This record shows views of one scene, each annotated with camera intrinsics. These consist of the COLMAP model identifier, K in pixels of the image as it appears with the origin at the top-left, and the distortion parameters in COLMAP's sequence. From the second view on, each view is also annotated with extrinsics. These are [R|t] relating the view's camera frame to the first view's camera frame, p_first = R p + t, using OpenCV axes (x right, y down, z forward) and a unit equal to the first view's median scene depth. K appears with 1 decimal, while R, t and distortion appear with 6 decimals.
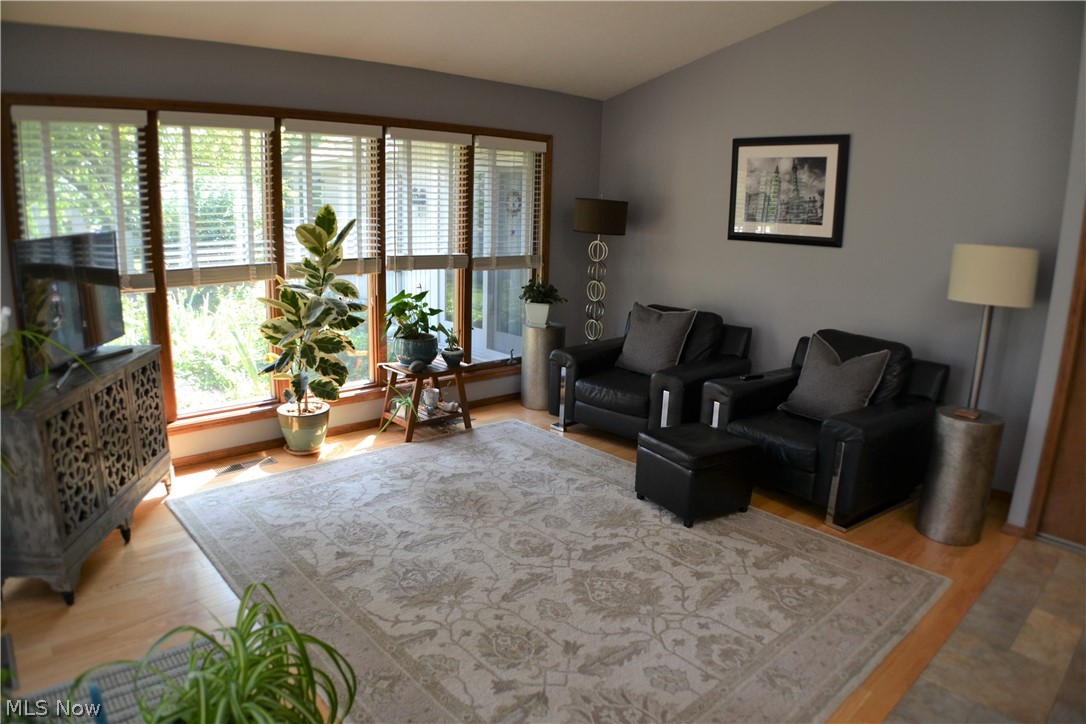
lens RADIAL K [[690.8, 0, 536.0], [0, 690.8, 374.3], [0, 0, 1]] dist [-0.164721, 0.040530]
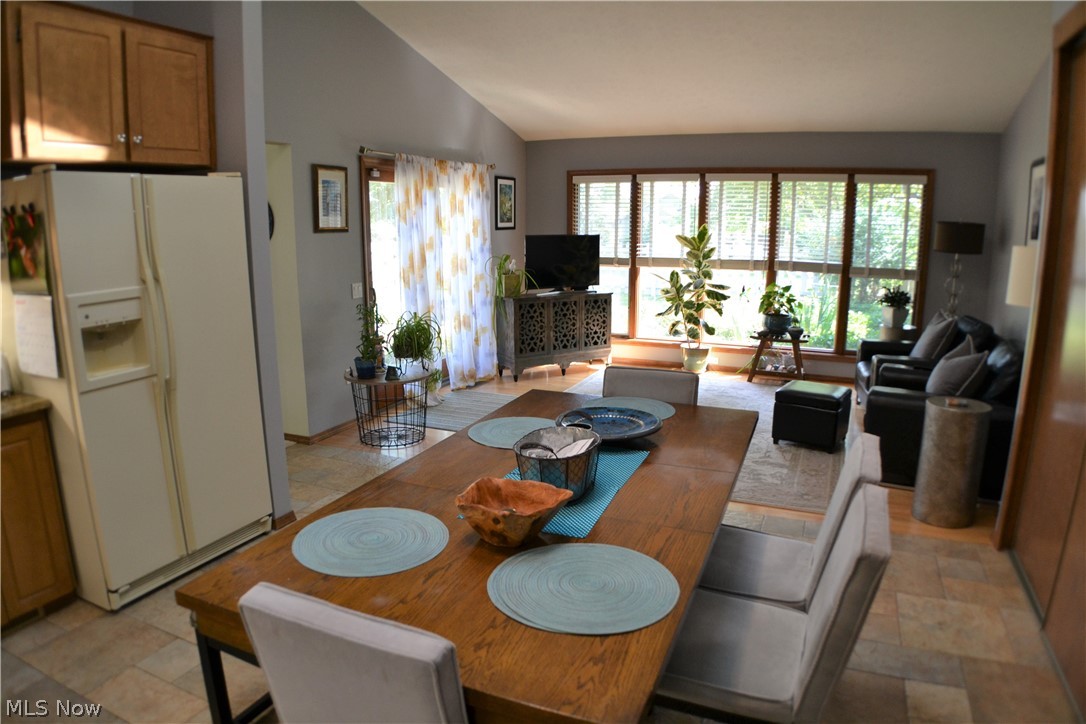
lens RADIAL K [[690.8, 0, 536.0], [0, 690.8, 374.3], [0, 0, 1]] dist [-0.164721, 0.040530]
pose [[0.411931, 0.169284, -0.895353, 1.095826], [-0.204024, 0.974780, 0.090435, 0.049827], [0.888081, 0.145420, 0.436080, -0.074222]]
